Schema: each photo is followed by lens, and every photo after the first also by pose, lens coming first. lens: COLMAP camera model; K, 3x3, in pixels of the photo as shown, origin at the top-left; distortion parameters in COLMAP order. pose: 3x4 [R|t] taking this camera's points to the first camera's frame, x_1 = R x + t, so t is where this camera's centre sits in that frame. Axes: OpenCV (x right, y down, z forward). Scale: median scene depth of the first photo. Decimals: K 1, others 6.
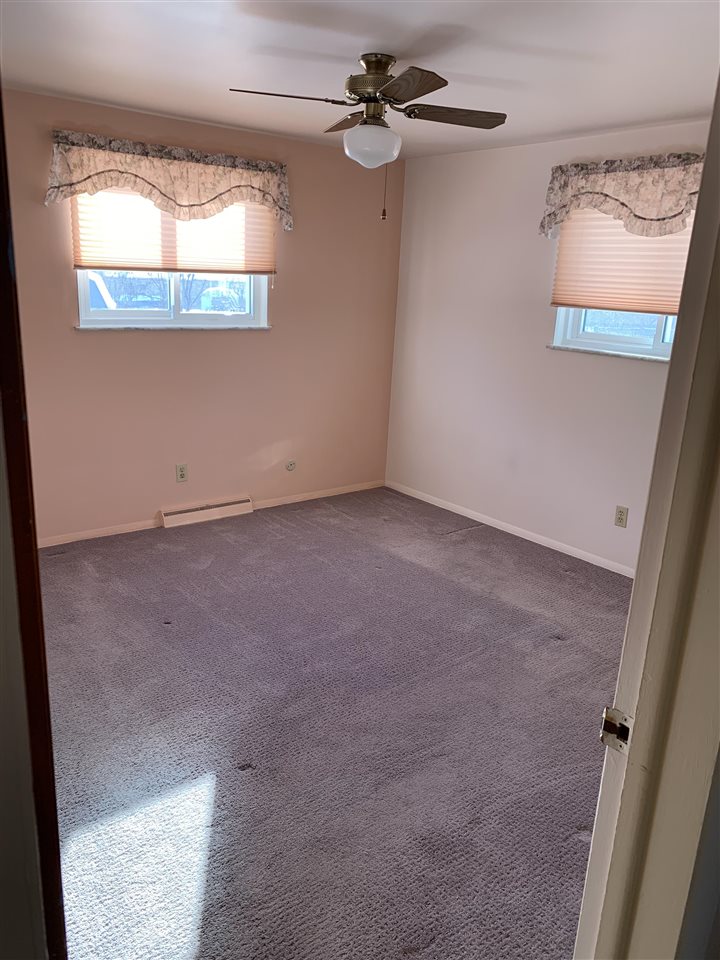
lens RADIAL K [[735.6, 0, 368.7], [0, 735.6, 479.9], [0, 0, 1]] dist [0.065101, -0.104673]
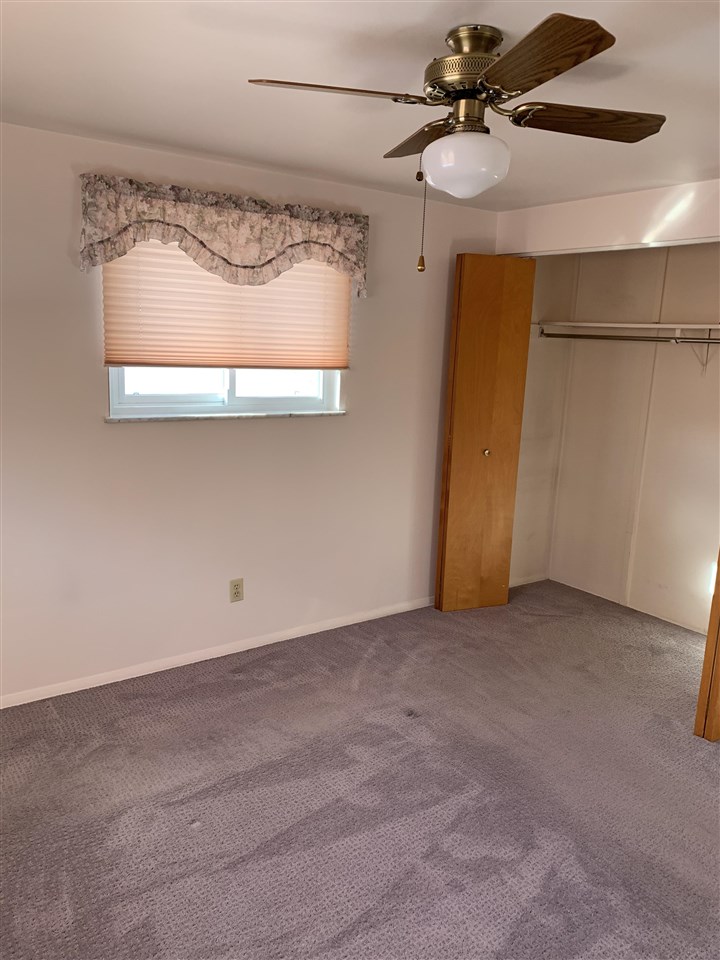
lens RADIAL K [[735.6, 0, 368.7], [0, 735.6, 479.9], [0, 0, 1]] dist [0.065101, -0.104673]
pose [[0.026671, -0.238537, 0.970767, -0.541390], [0.234087, 0.945602, 0.225922, -0.265909], [-0.971850, 0.221218, 0.081058, 0.816075]]
